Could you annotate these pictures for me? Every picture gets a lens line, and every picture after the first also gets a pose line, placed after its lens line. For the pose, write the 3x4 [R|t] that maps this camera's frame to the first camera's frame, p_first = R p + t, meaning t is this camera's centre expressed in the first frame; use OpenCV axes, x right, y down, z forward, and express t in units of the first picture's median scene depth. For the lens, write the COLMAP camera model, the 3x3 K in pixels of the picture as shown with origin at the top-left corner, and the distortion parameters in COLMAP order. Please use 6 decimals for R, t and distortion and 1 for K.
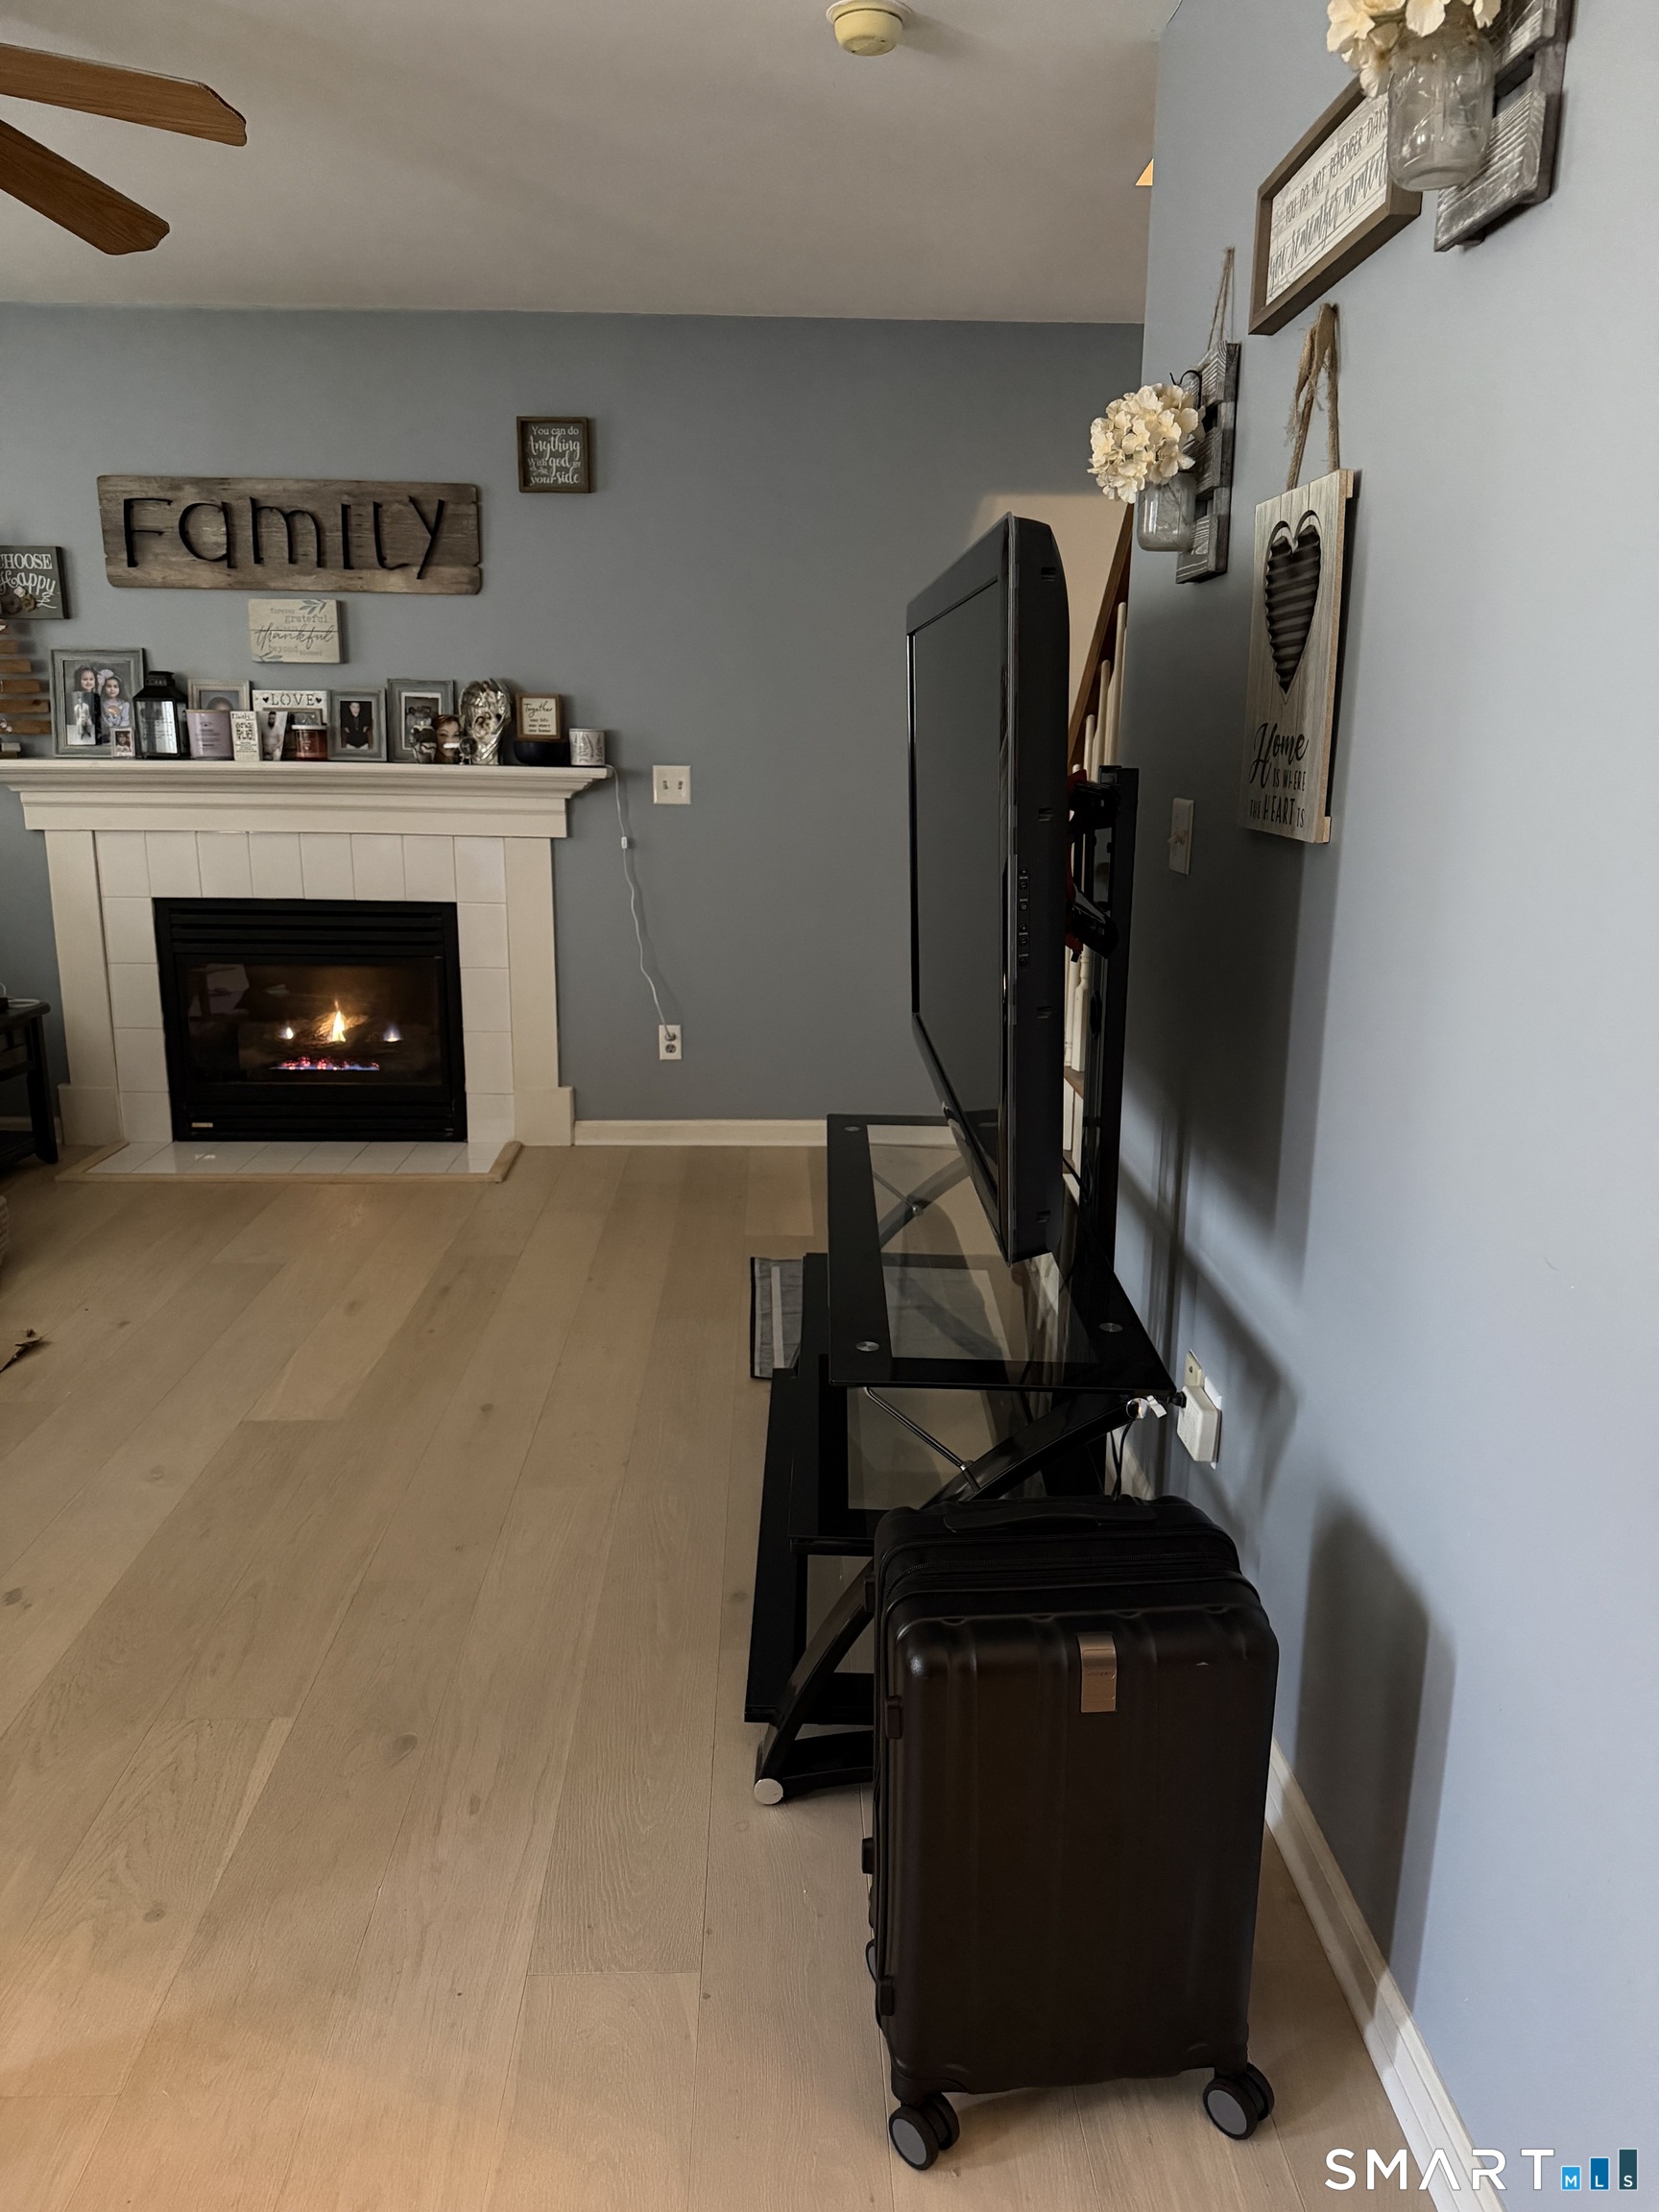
lens RADIAL K [[1549.0, 0, 834.7], [0, 1549.0, 1101.9], [0, 0, 1]] dist [0.148089, -0.293404]
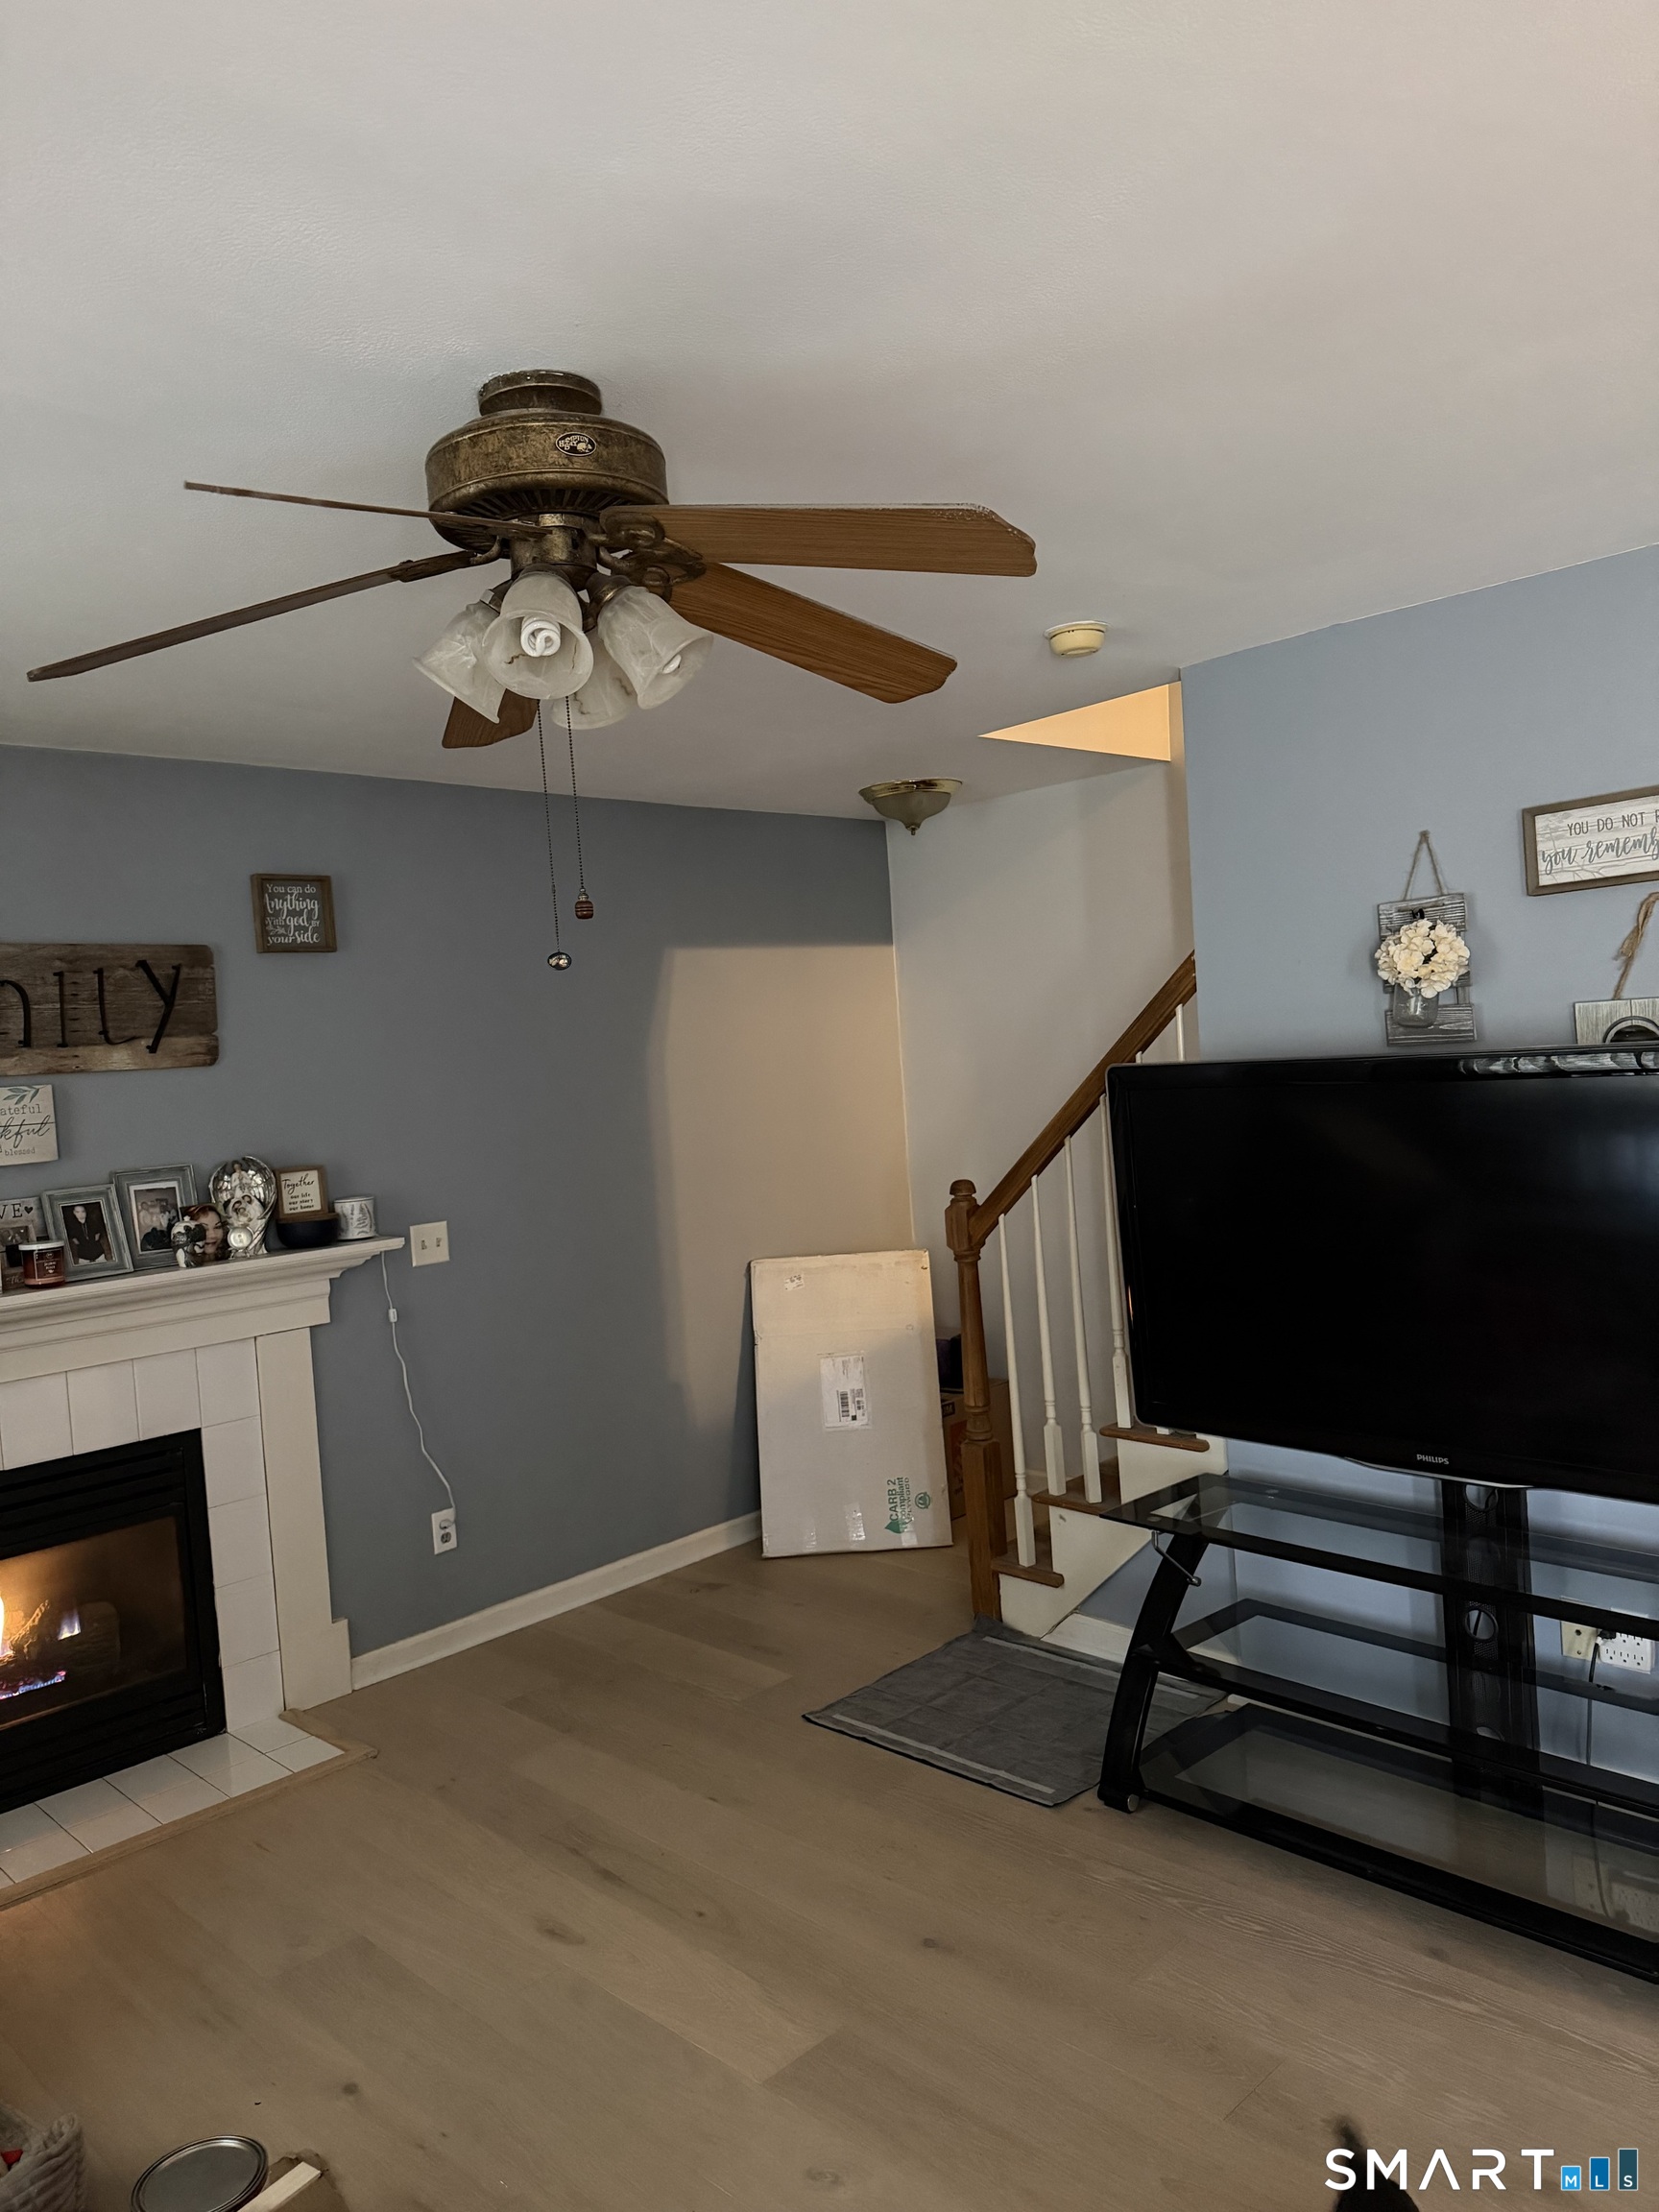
lens RADIAL K [[1550.8, 0, 829.5], [0, 1550.8, 1106.0], [0, 0, 1]] dist [0.143438, -0.275454]
pose [[0.722006, -0.086409, 0.686470, -0.575407], [0.235816, 0.963497, -0.126744, -0.112904], [-0.650460, 0.253390, 0.716027, 0.173021]]
